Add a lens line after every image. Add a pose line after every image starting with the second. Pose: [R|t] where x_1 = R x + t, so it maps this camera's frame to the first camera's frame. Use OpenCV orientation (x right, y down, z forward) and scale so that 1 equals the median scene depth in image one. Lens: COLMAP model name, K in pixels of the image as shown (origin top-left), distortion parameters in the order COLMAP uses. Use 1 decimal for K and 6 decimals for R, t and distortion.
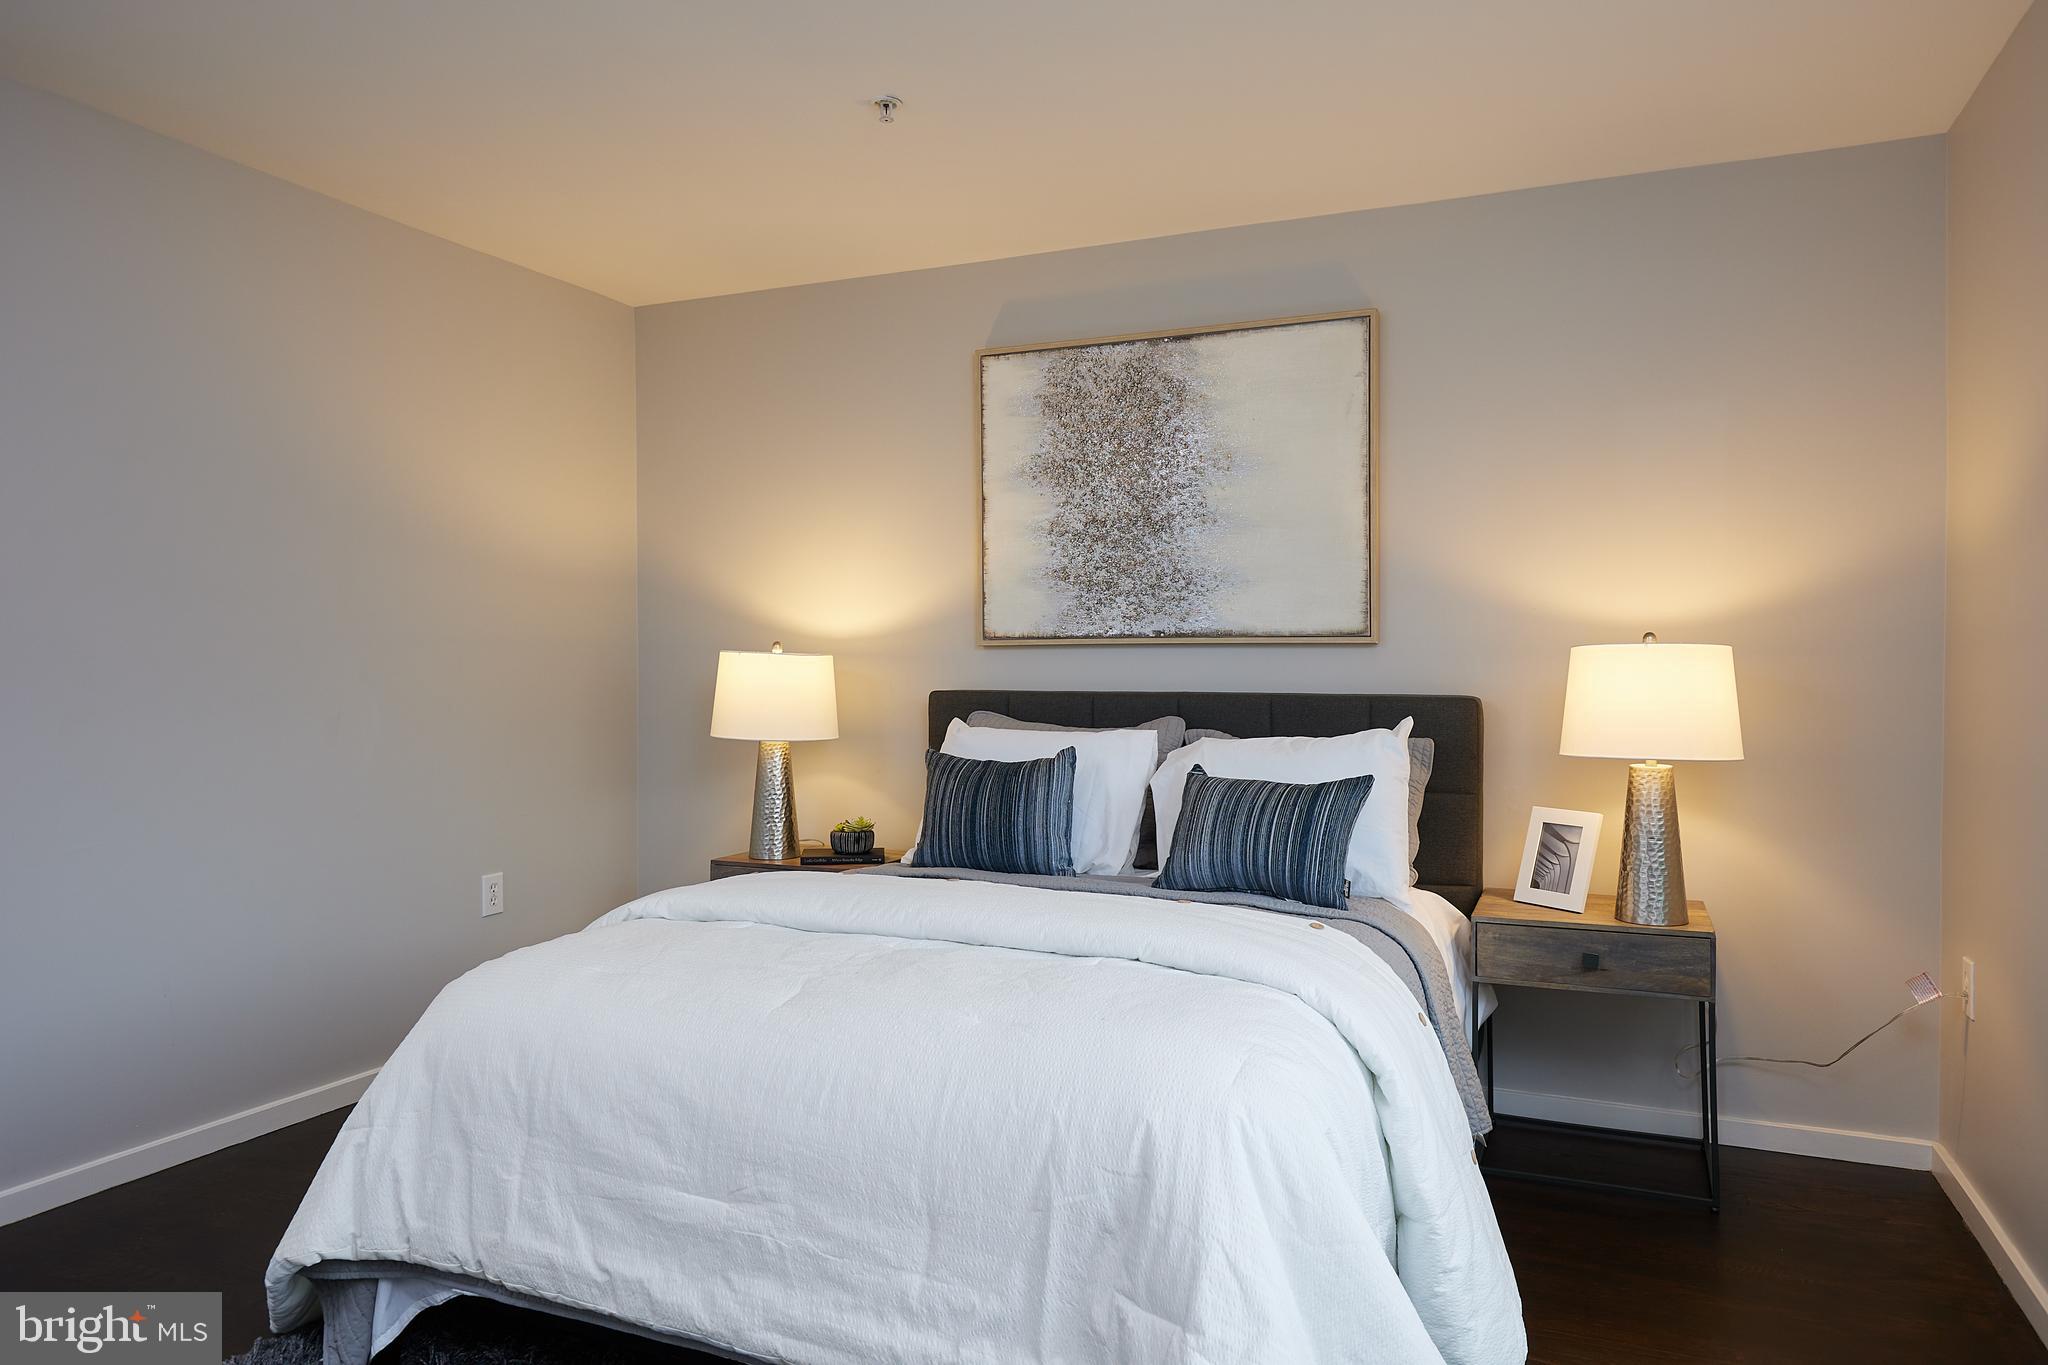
lens RADIAL K [[1323.0, 0, 1061.3], [0, 1323.0, 672.3], [0, 0, 1]] dist [-0.004203, -0.002604]
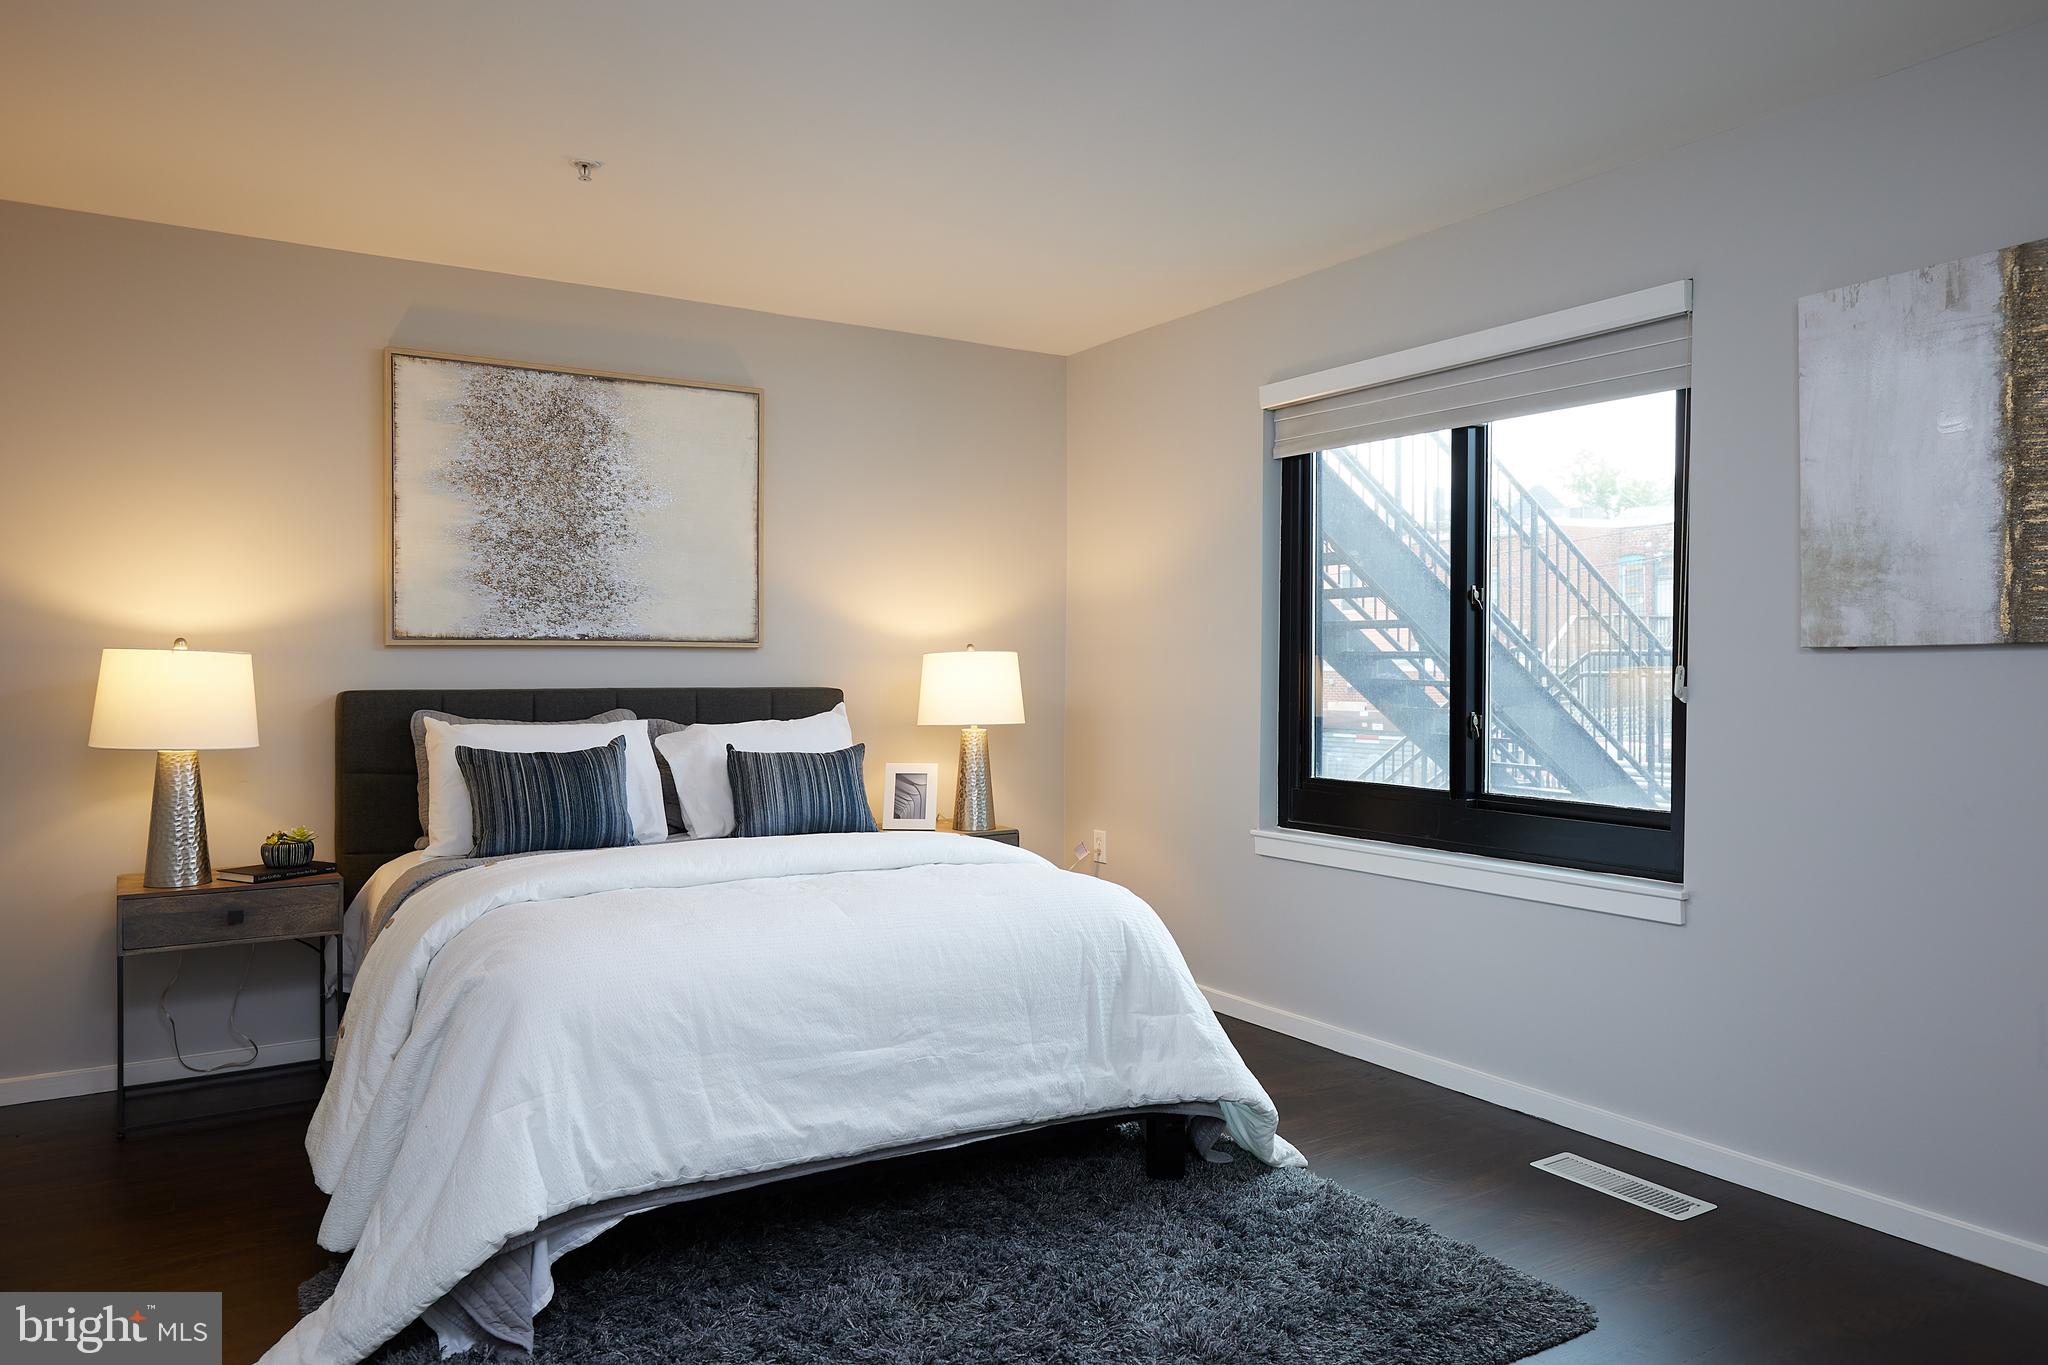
lens RADIAL K [[1323.0, 0, 1061.3], [0, 1323.0, 672.3], [0, 0, 1]] dist [-0.004203, -0.002604]
pose [[0.568269, -0.004265, 0.822832, -0.636279], [0.003769, 0.999990, 0.002581, -0.000326], [-0.822834, 0.001635, 0.568279, 0.023942]]
